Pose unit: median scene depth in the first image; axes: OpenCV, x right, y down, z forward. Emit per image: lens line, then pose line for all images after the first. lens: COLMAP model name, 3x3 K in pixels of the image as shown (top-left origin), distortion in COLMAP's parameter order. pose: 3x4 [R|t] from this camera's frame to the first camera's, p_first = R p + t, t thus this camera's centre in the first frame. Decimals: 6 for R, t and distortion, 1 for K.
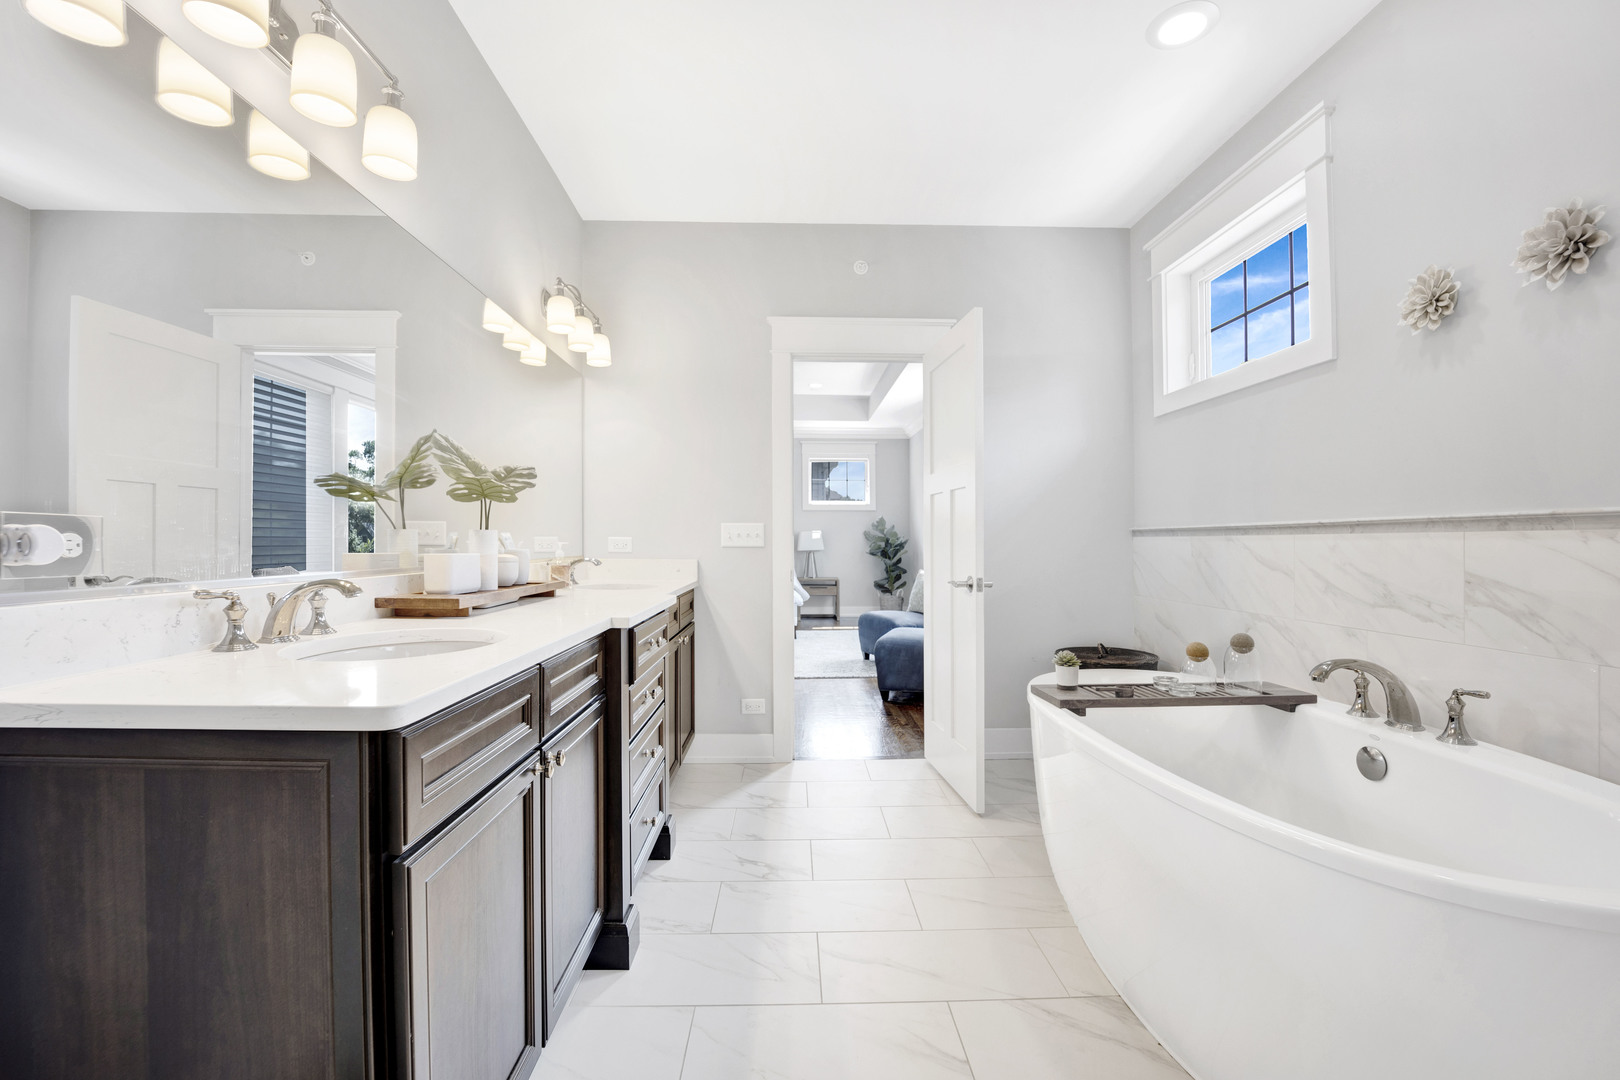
lens RADIAL K [[662.4, 0, 804.6], [0, 662.4, 541.2], [0, 0, 1]] dist [-0.023371, 0.000825]
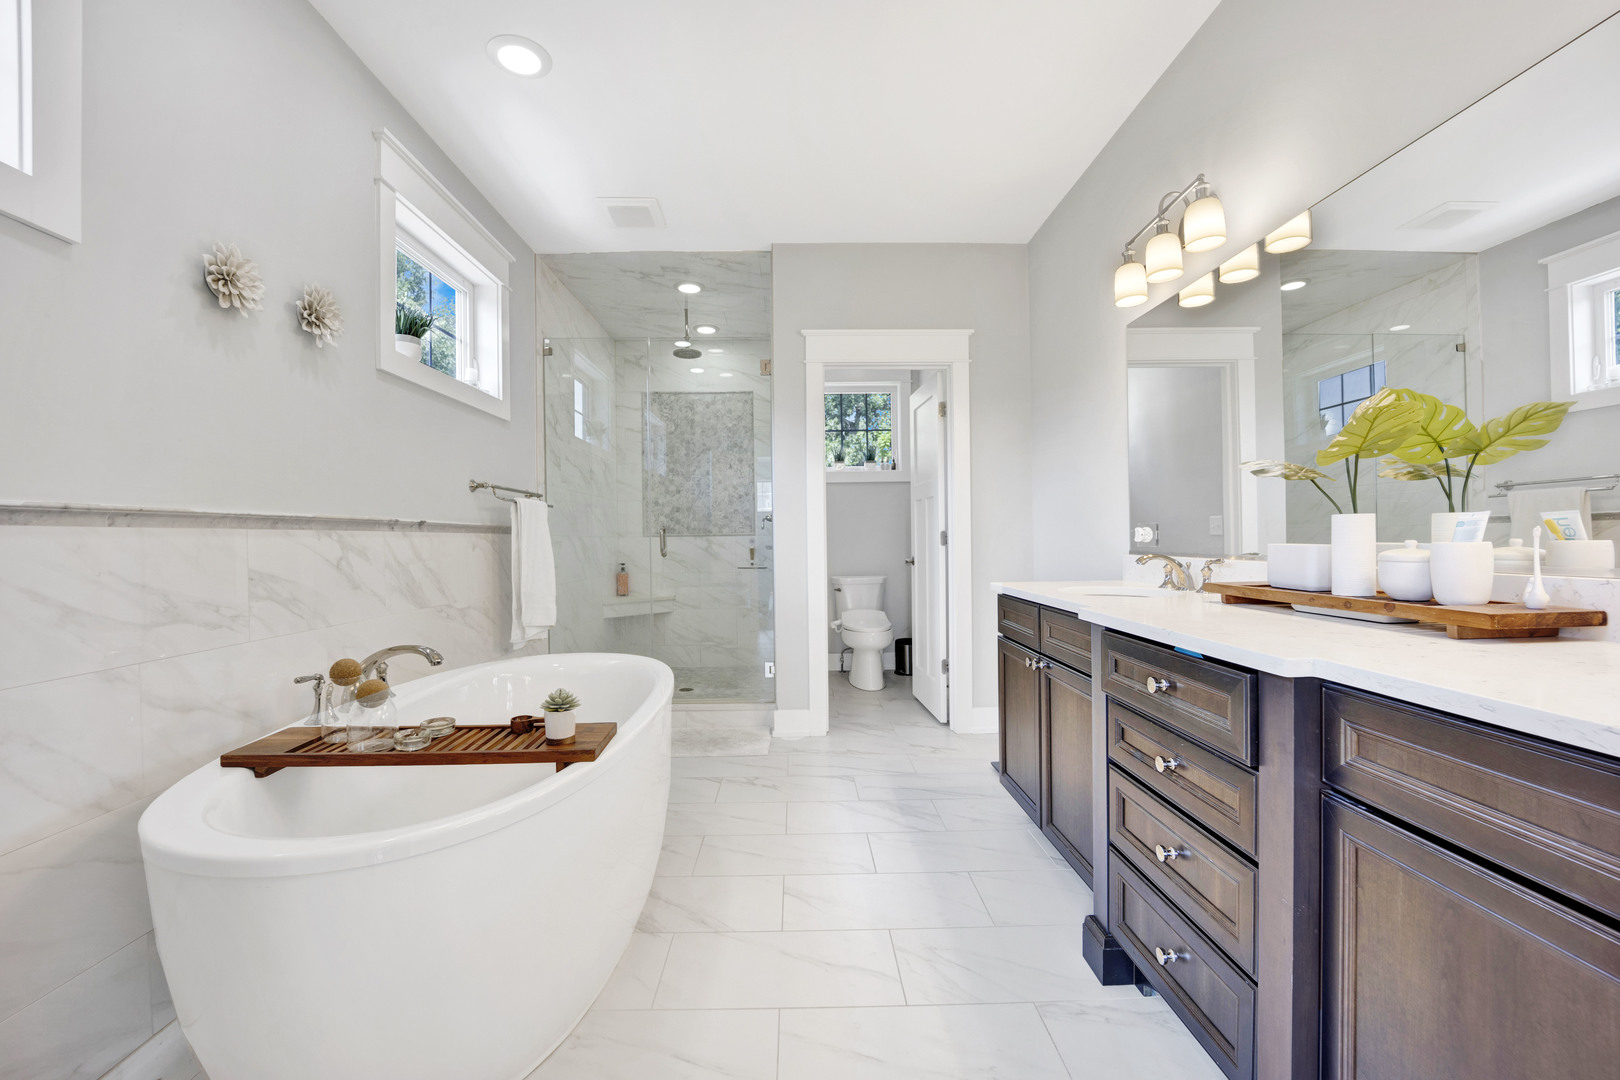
lens RADIAL K [[662.4, 0, 804.6], [0, 662.4, 541.2], [0, 0, 1]] dist [-0.023371, 0.000825]
pose [[-0.999885, 0.013642, 0.006648, 0.150404], [0.013663, 0.999902, 0.003131, 0.012542], [-0.006605, 0.003221, -0.999973, 1.984006]]
